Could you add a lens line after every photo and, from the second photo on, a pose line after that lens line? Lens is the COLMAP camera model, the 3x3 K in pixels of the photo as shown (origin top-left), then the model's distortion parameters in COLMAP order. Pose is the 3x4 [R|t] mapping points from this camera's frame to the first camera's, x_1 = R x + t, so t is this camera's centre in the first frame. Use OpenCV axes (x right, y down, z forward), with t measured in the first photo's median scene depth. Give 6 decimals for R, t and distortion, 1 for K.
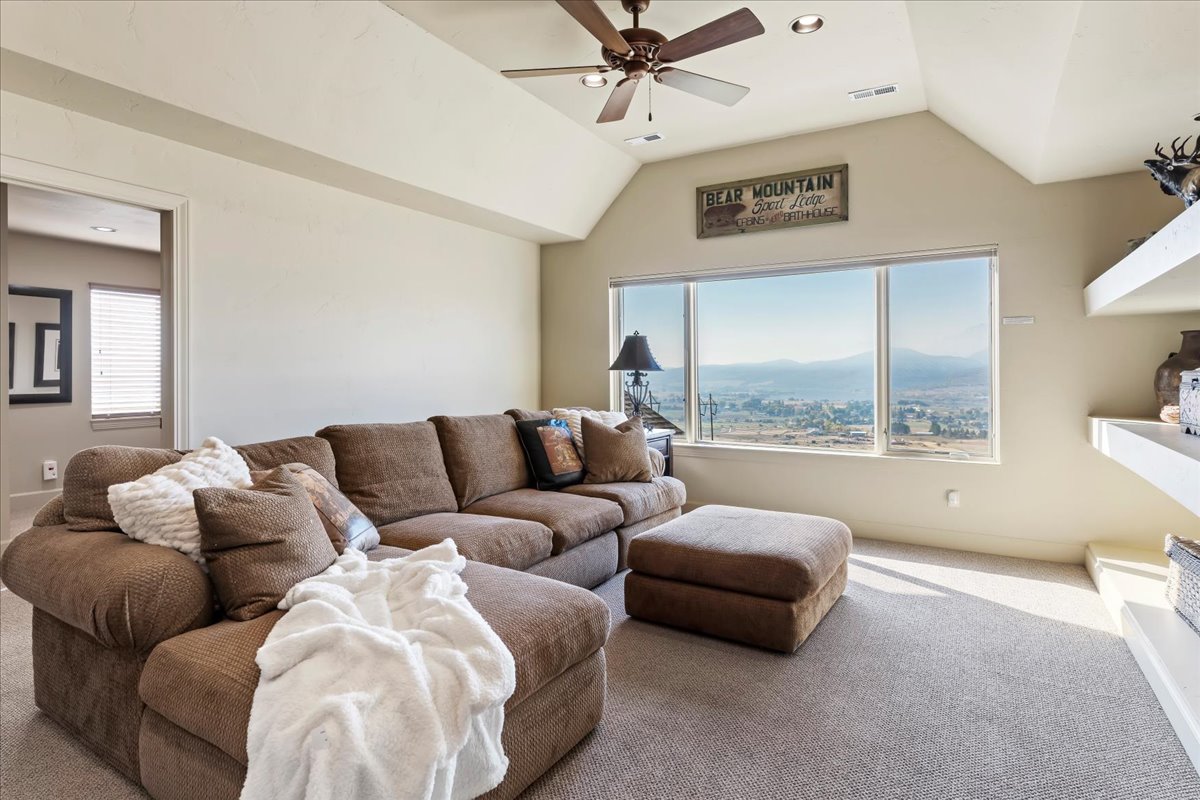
lens RADIAL K [[634.8, 0, 602.0], [0, 634.8, 374.3], [0, 0, 1]] dist [-0.000857, -0.000150]
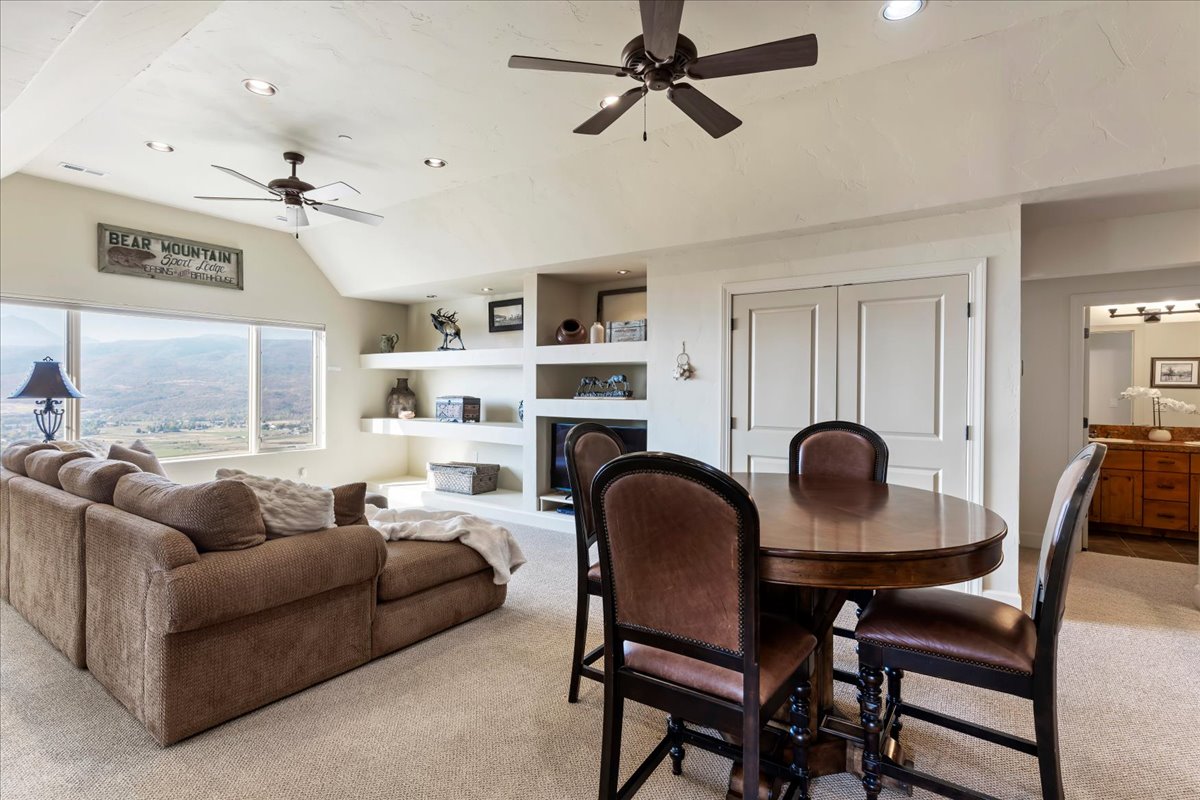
lens RADIAL K [[577.3, 0, 596.5], [0, 577.3, 389.2], [0, 0, 1]] dist [-0.001480, -0.000336]
pose [[0.054101, -0.001083, 0.998535, -0.794395], [-0.003983, 0.999991, 0.001301, -0.024634], [-0.998528, -0.004048, 0.054096, 0.131824]]
